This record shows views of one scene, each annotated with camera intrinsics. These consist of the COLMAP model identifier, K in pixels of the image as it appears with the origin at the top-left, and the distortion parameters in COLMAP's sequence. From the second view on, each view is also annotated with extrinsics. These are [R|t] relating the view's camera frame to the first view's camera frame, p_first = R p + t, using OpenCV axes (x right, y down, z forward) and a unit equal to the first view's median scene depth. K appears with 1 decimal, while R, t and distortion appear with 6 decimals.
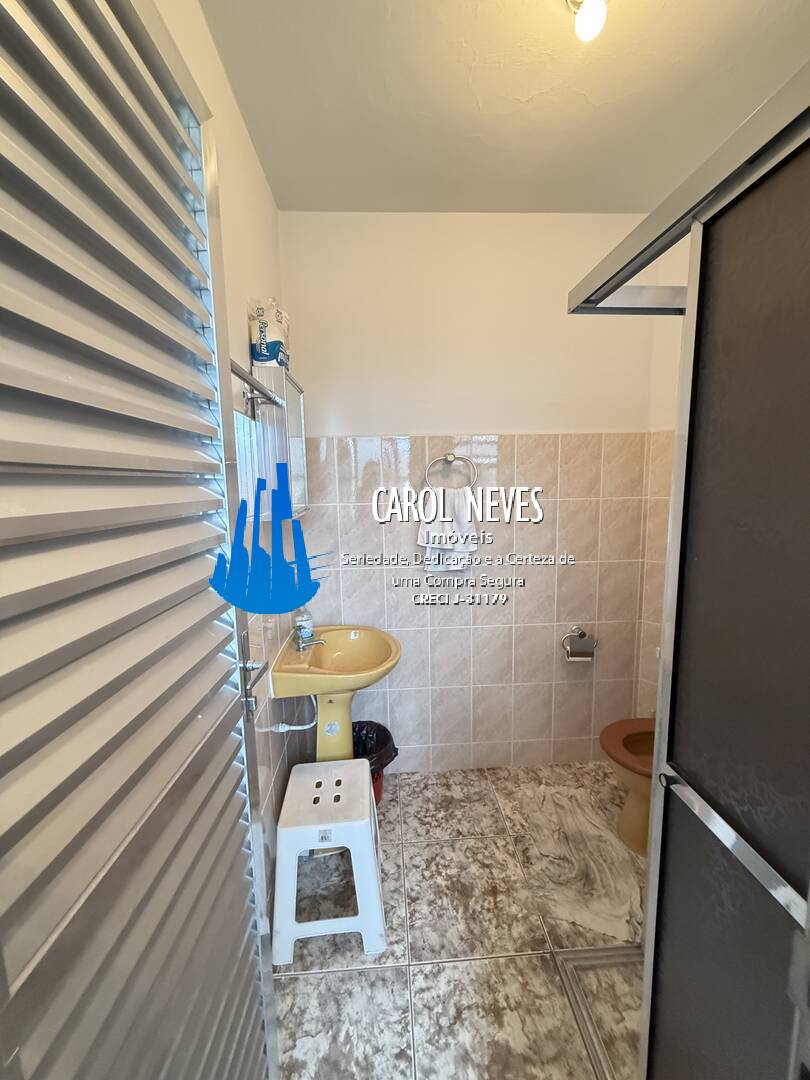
lens RADIAL K [[430.7, 0, 405.9], [0, 430.7, 536.6], [0, 0, 1]] dist [-0.000544, 0.000229]
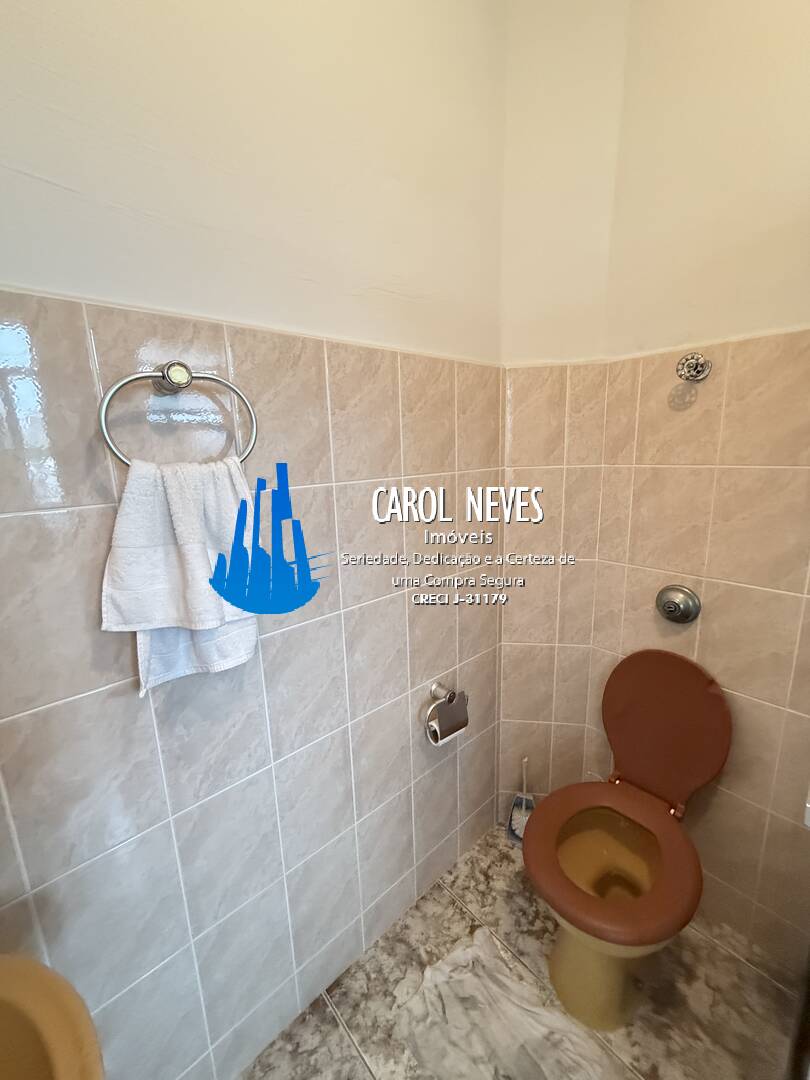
lens RADIAL K [[430.7, 0, 405.9], [0, 430.7, 536.6], [0, 0, 1]] dist [-0.000544, 0.000229]
pose [[0.778433, -0.134205, 0.613214, 0.014328], [0.096848, 0.990859, 0.093913, -0.062883], [-0.620212, -0.013716, 0.784315, 0.566694]]
